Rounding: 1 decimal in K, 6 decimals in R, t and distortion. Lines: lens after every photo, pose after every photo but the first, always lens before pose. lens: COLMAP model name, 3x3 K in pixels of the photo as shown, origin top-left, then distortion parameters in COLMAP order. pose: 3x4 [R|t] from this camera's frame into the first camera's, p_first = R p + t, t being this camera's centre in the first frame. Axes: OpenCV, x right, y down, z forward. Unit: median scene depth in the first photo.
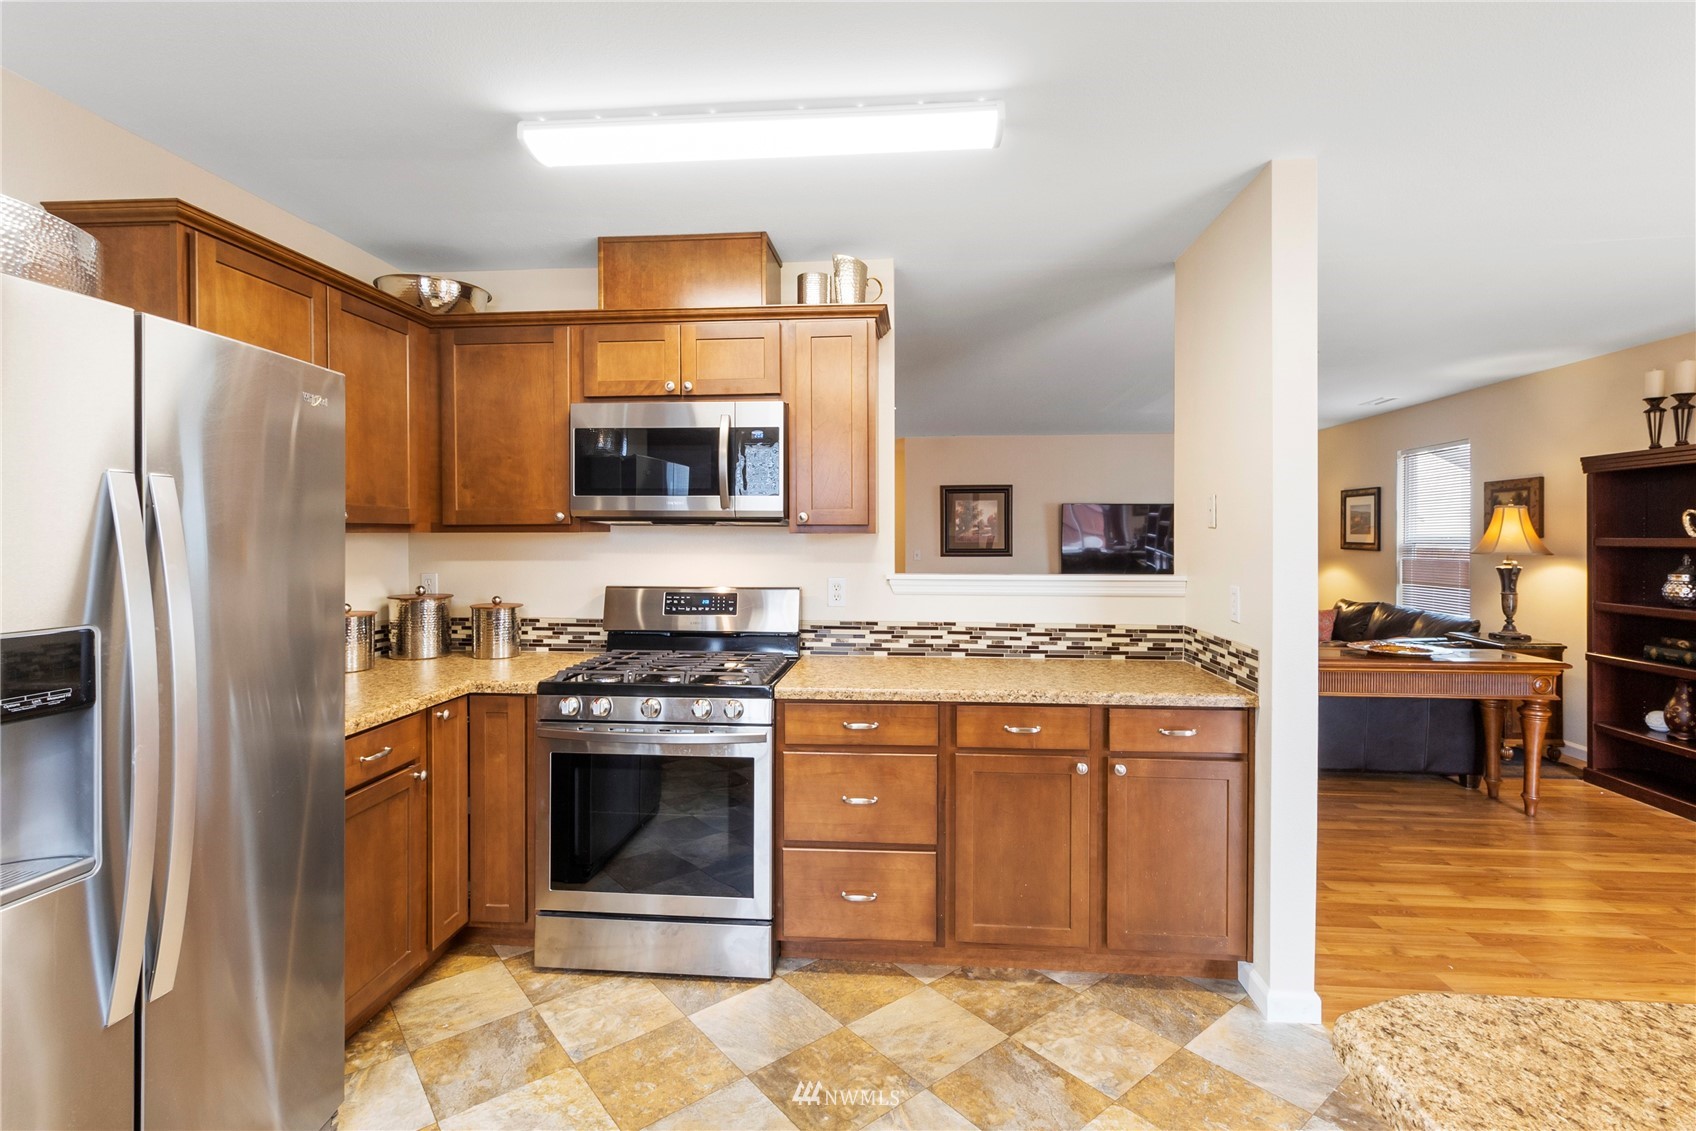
lens RADIAL K [[796.6, 0, 845.4], [0, 796.6, 526.3], [0, 0, 1]] dist [0.000701, 0.000237]
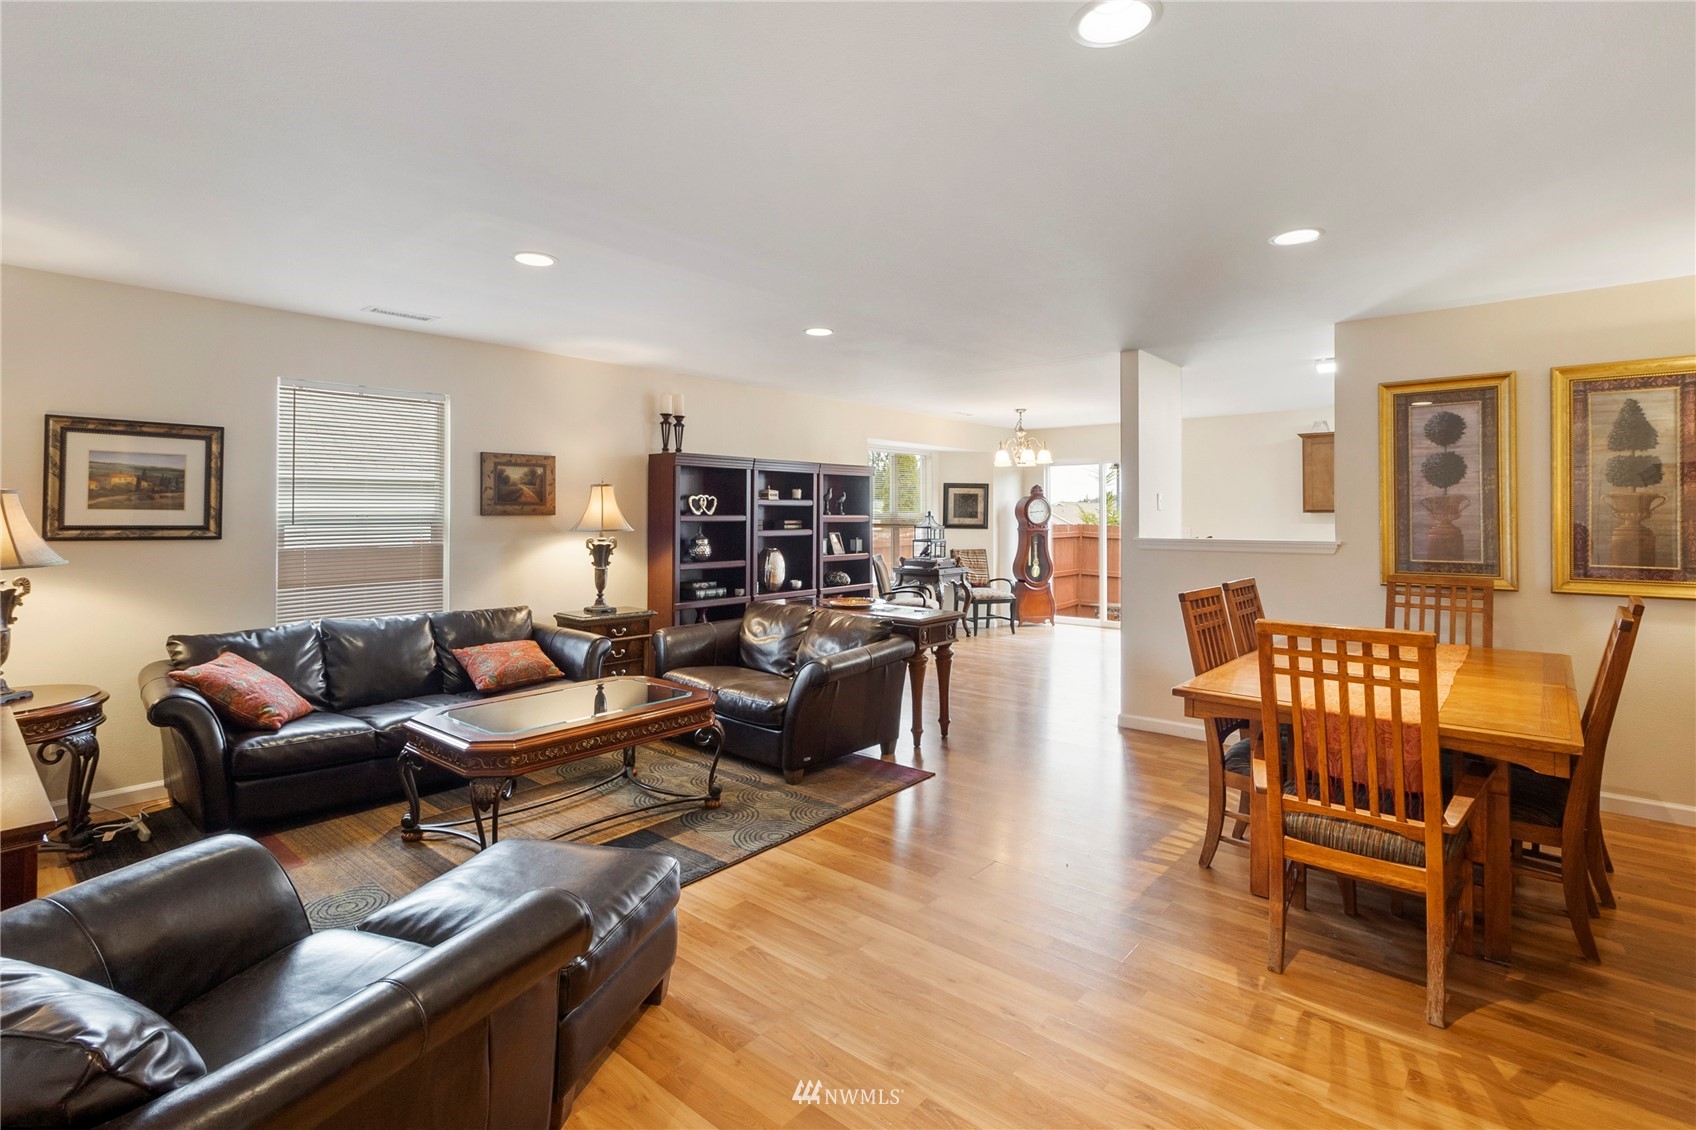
lens RADIAL K [[796.6, 0, 845.4], [0, 796.6, 525.8], [0, 0, 1]] dist [0.000701, 0.000237]
pose [[-0.817796, -0.012976, 0.575363, -0.032479], [-0.010795, 0.999916, 0.007207, 0.016611], [-0.575408, -0.000317, -0.817867, 1.645686]]
